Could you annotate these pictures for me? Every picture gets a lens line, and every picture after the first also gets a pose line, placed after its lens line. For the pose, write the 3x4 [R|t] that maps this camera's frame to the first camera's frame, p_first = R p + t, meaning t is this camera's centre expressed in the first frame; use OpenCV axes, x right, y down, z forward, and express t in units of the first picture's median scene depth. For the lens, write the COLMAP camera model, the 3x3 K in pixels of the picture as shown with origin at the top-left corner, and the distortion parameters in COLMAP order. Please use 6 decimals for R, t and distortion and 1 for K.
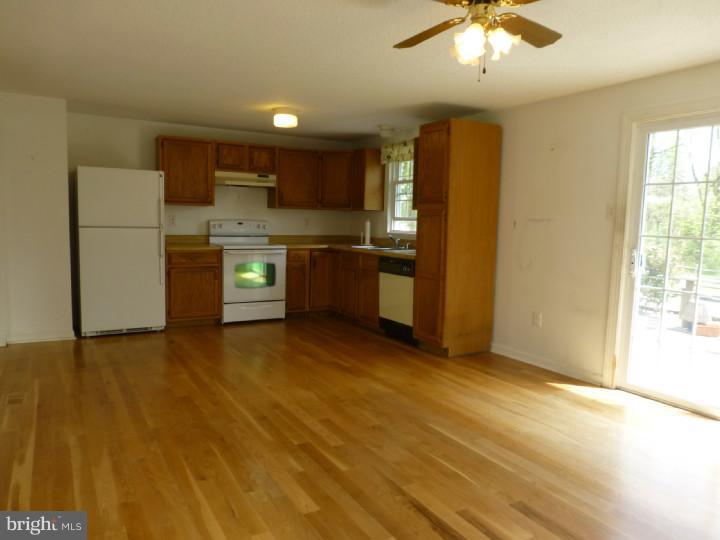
lens RADIAL K [[536.7, 0, 362.4], [0, 536.7, 272.2], [0, 0, 1]] dist [-0.007249, 0.071842]
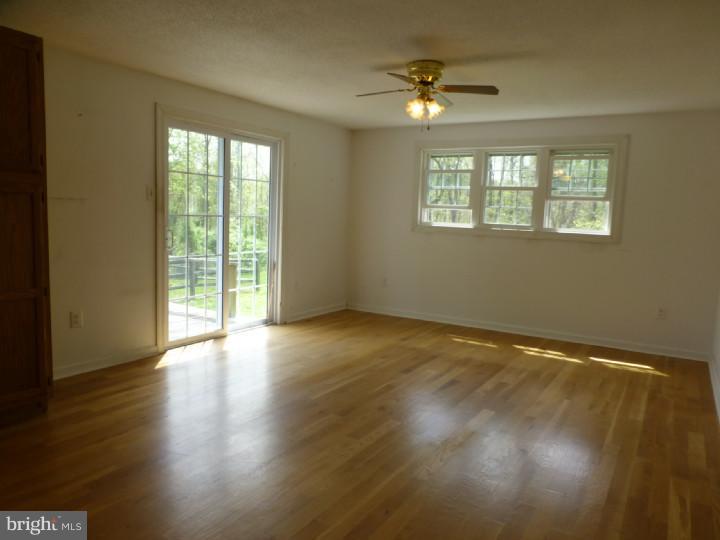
lens RADIAL K [[536.7, 0, 362.4], [0, 536.7, 272.2], [0, 0, 1]] dist [-0.007249, 0.071842]
pose [[-0.464715, -0.139159, 0.874457, -0.694062], [0.046448, 0.982382, 0.181018, -0.132622], [-0.884241, 0.124739, -0.450064, 1.134475]]
